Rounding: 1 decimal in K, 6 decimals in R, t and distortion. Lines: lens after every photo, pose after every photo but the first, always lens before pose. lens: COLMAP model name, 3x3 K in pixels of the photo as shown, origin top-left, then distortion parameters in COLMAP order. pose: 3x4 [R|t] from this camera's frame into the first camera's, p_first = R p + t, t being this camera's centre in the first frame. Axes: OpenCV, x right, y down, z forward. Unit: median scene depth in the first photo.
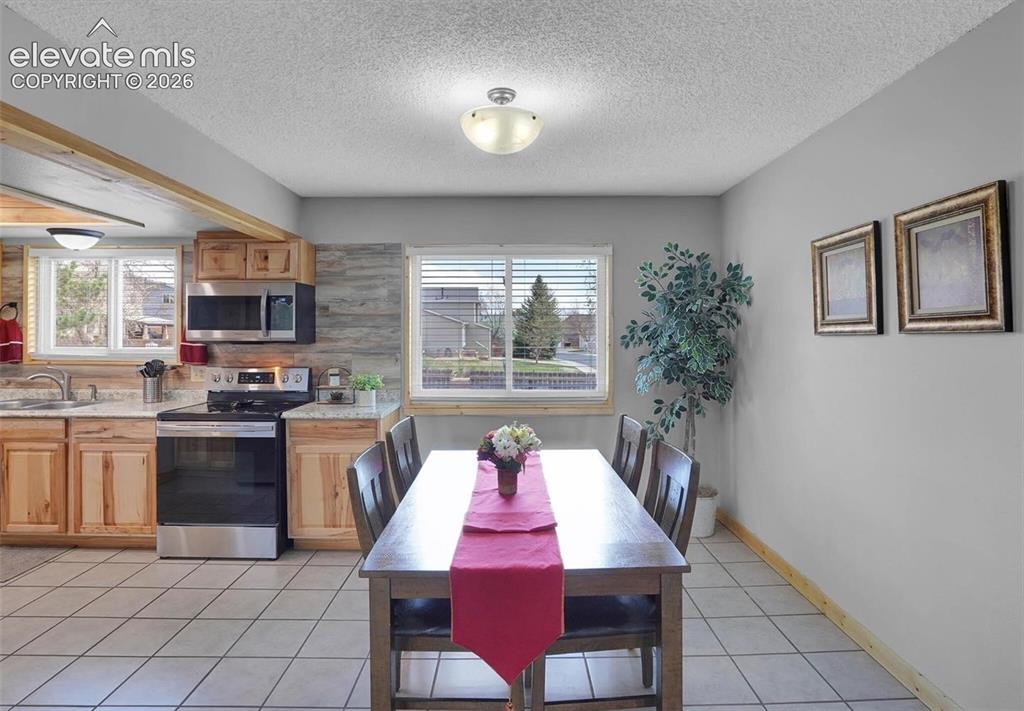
lens RADIAL K [[556.1, 0, 504.9], [0, 556.1, 322.0], [0, 0, 1]] dist [-0.047526, 0.016268]
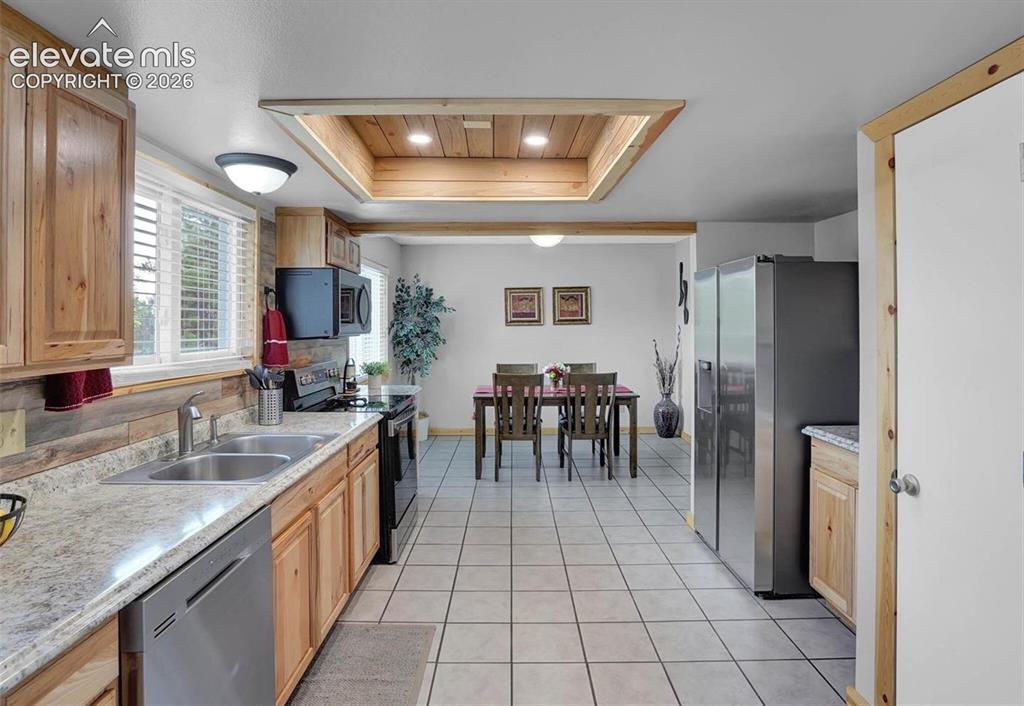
lens RADIAL K [[556.1, 0, 508.7], [0, 556.1, 320.0], [0, 0, 1]] dist [-0.047526, 0.016268]
pose [[-0.004382, 0.007317, 0.999964, -1.356368], [-0.010241, 0.999920, -0.007362, 0.012800], [-0.999938, -0.010273, -0.004307, 0.684526]]
